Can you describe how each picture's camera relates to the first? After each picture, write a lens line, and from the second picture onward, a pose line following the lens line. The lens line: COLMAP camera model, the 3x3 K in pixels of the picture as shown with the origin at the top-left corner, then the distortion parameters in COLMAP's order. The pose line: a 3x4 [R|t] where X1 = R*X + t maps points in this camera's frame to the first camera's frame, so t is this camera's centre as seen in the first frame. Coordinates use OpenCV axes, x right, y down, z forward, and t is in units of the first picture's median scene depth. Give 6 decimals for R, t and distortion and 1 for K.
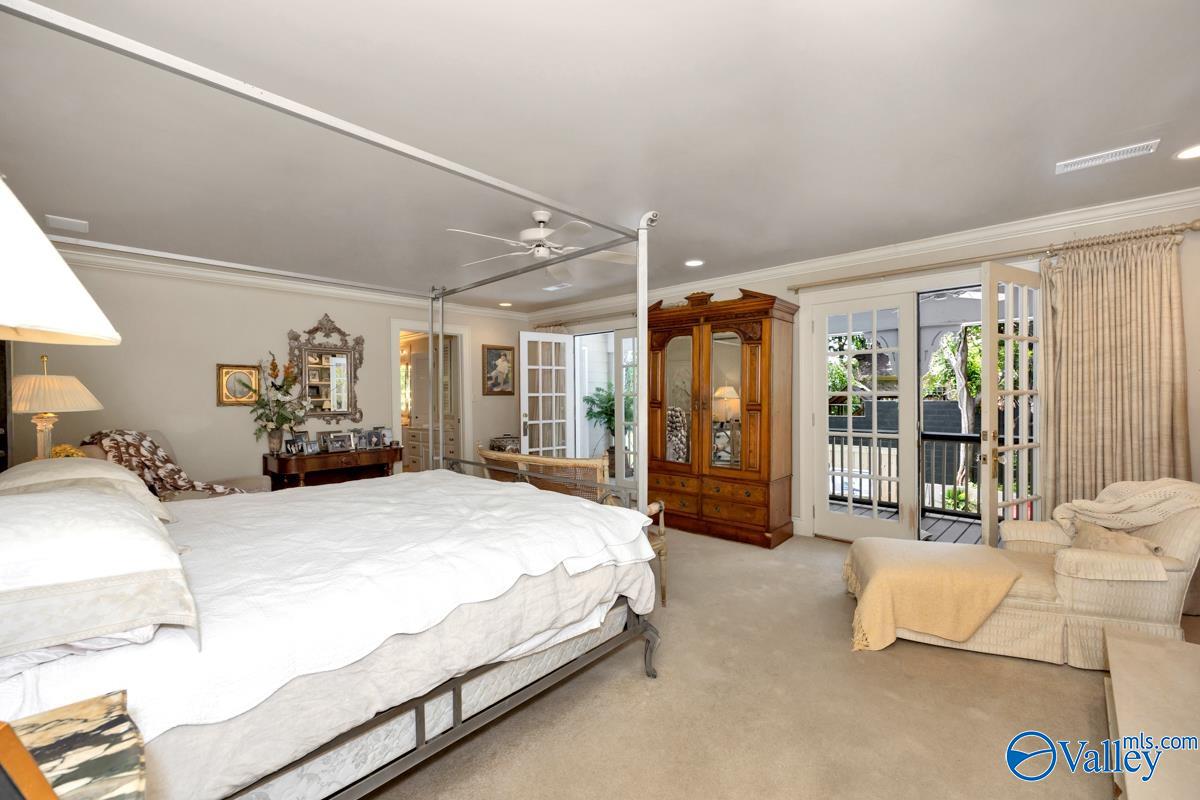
lens RADIAL K [[495.5, 0, 596.5], [0, 495.5, 397.9], [0, 0, 1]] dist [-0.000438, 0.000049]
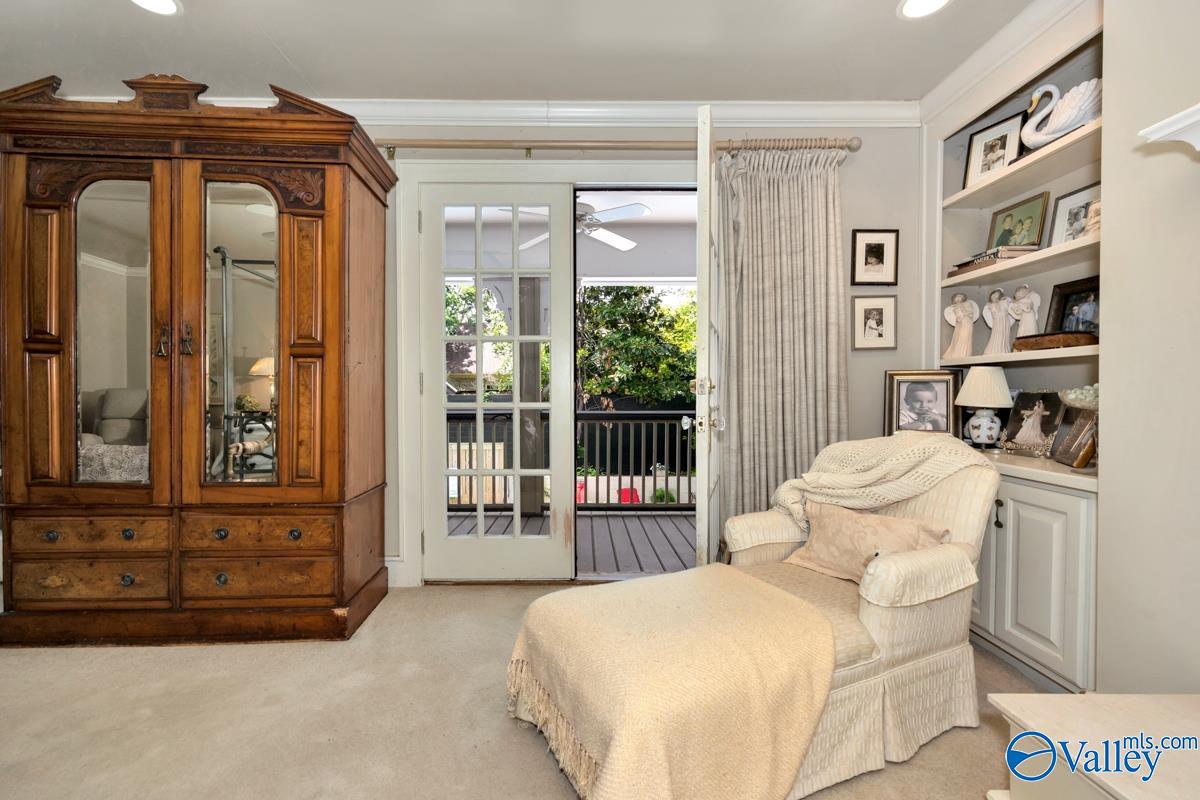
lens RADIAL K [[551.4, 0, 600.0], [0, 551.4, 400.0], [0, 0, 1]] dist [0.002230, 0.000640]
pose [[0.714983, -0.006765, 0.699109, 0.147347], [0.001511, 0.999966, 0.008131, 0.062865], [-0.699140, -0.004757, 0.714969, 0.424244]]
